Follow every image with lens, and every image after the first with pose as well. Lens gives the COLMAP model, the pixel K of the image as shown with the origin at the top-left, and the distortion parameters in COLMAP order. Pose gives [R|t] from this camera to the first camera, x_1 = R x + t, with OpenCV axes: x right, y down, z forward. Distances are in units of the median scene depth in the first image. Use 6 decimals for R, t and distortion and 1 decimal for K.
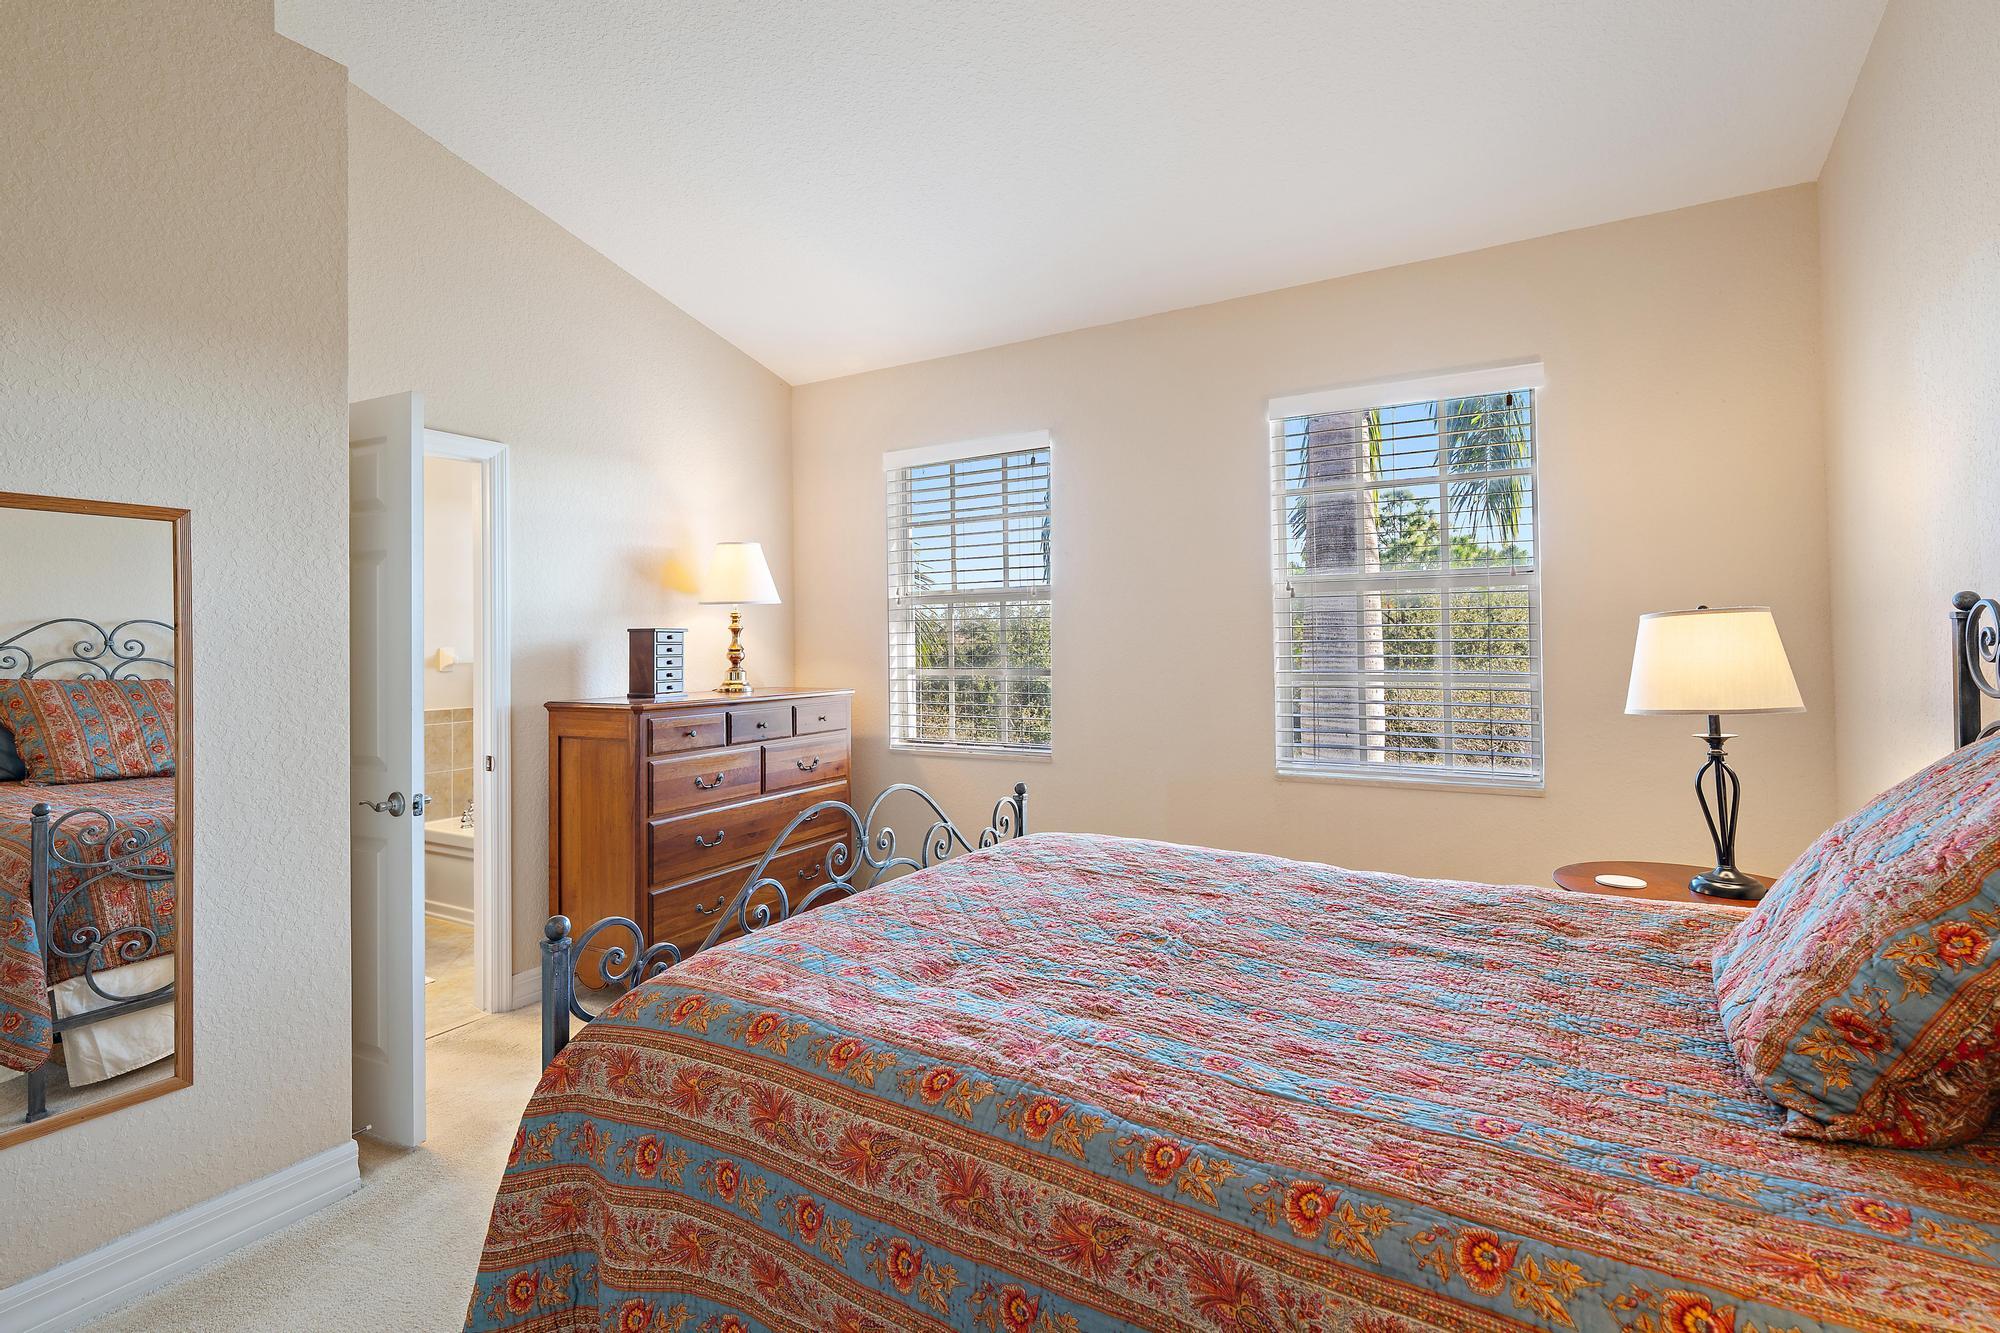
lens RADIAL K [[906.1, 0, 999.1], [0, 906.1, 654.1], [0, 0, 1]] dist [-0.000697, -0.000129]
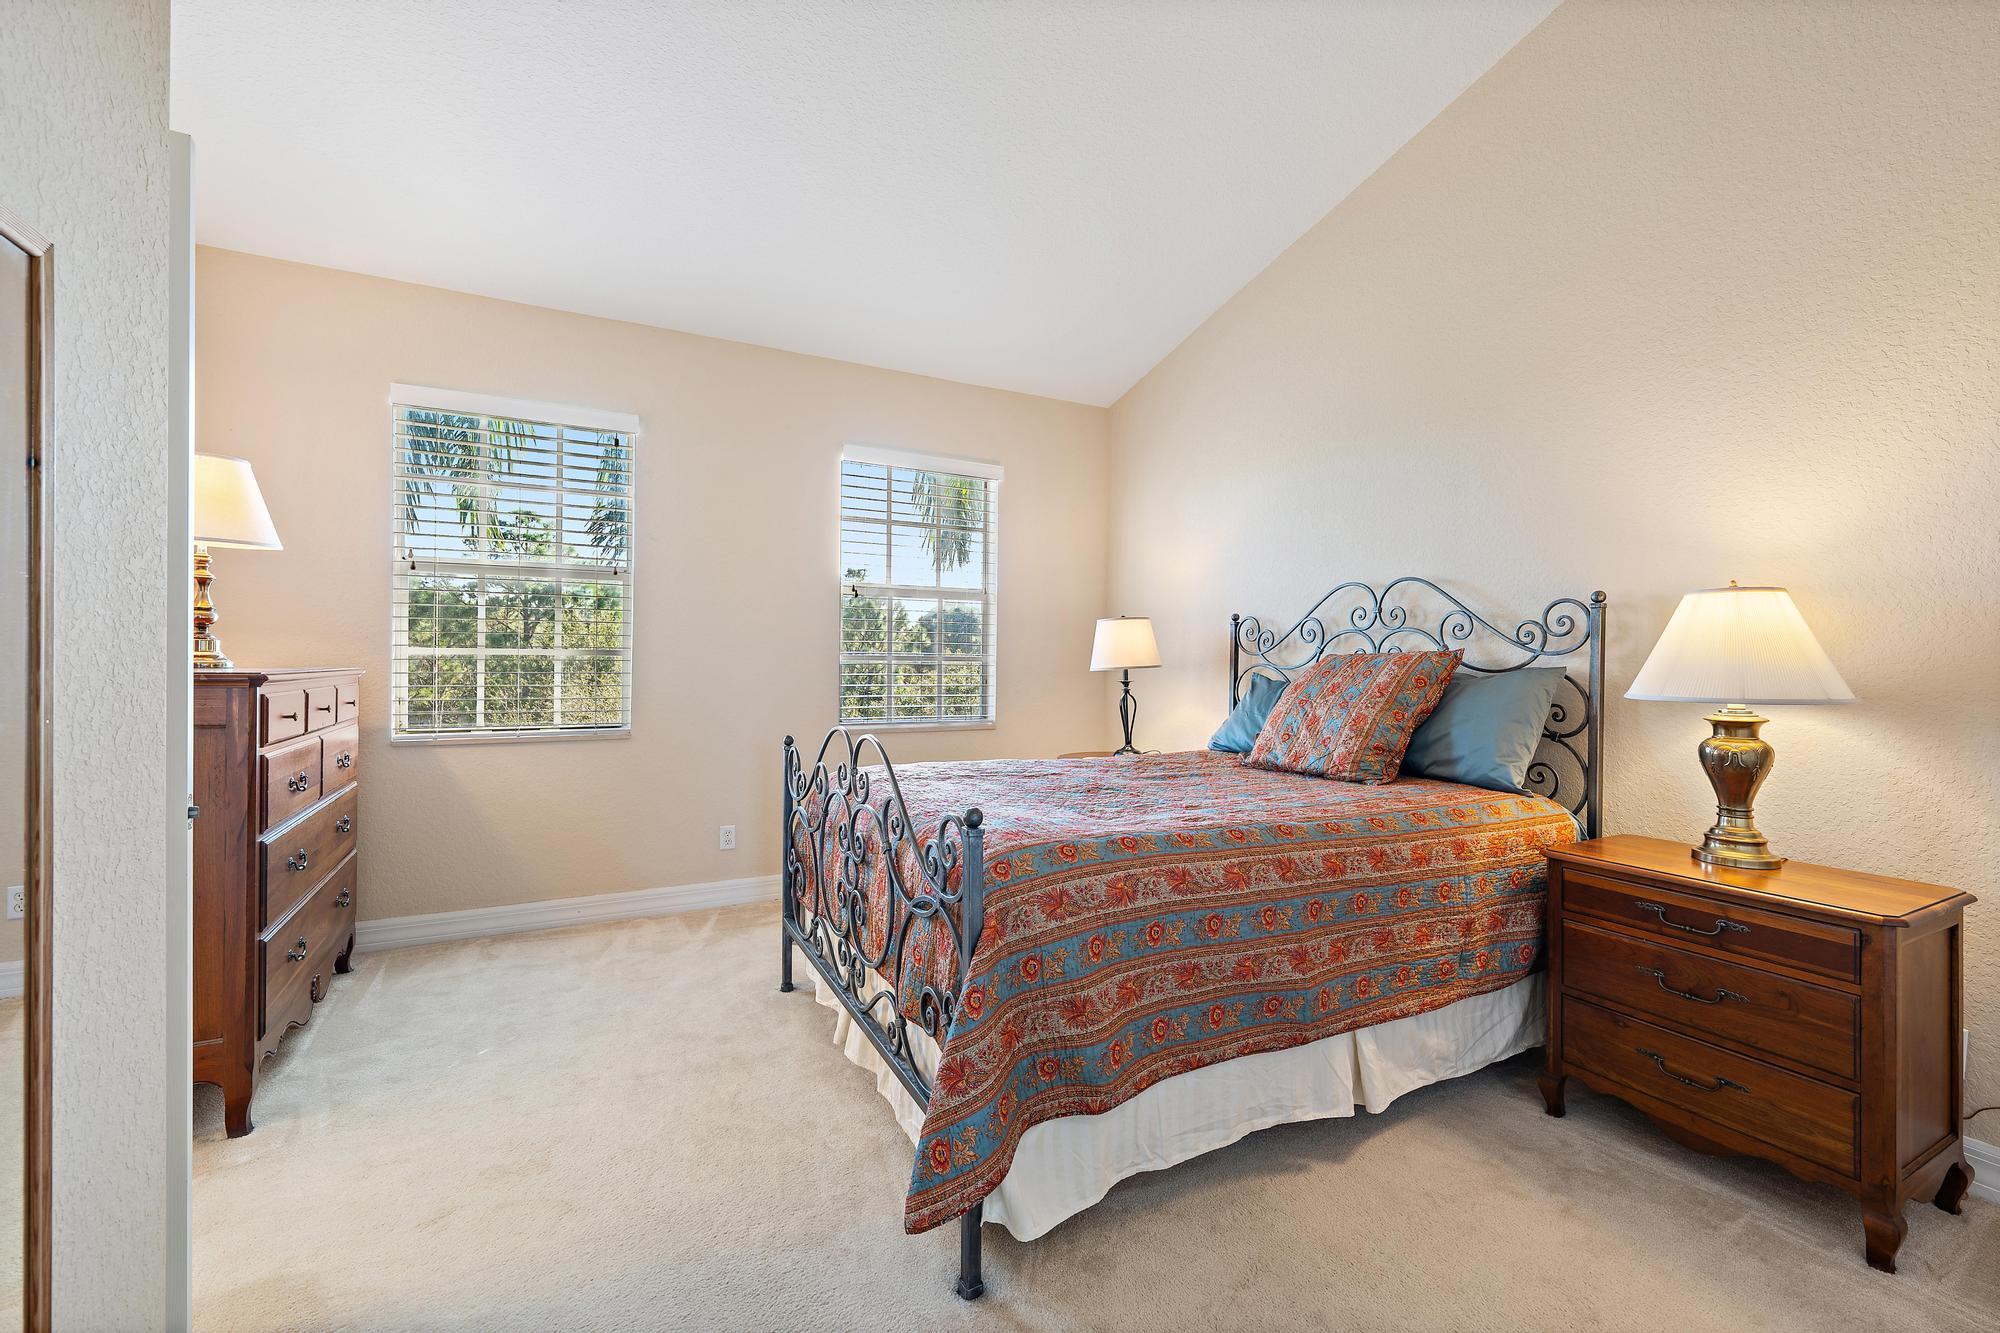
lens RADIAL K [[819.2, 0, 1000.0], [0, 819.2, 666.5], [0, 0, 1]] dist [-0.001077, -0.000196]
pose [[0.546571, 0.006665, 0.837387, -0.884136], [-0.008783, 0.999959, -0.002226, 0.066900], [-0.837367, -0.006138, 0.546607, 0.244663]]
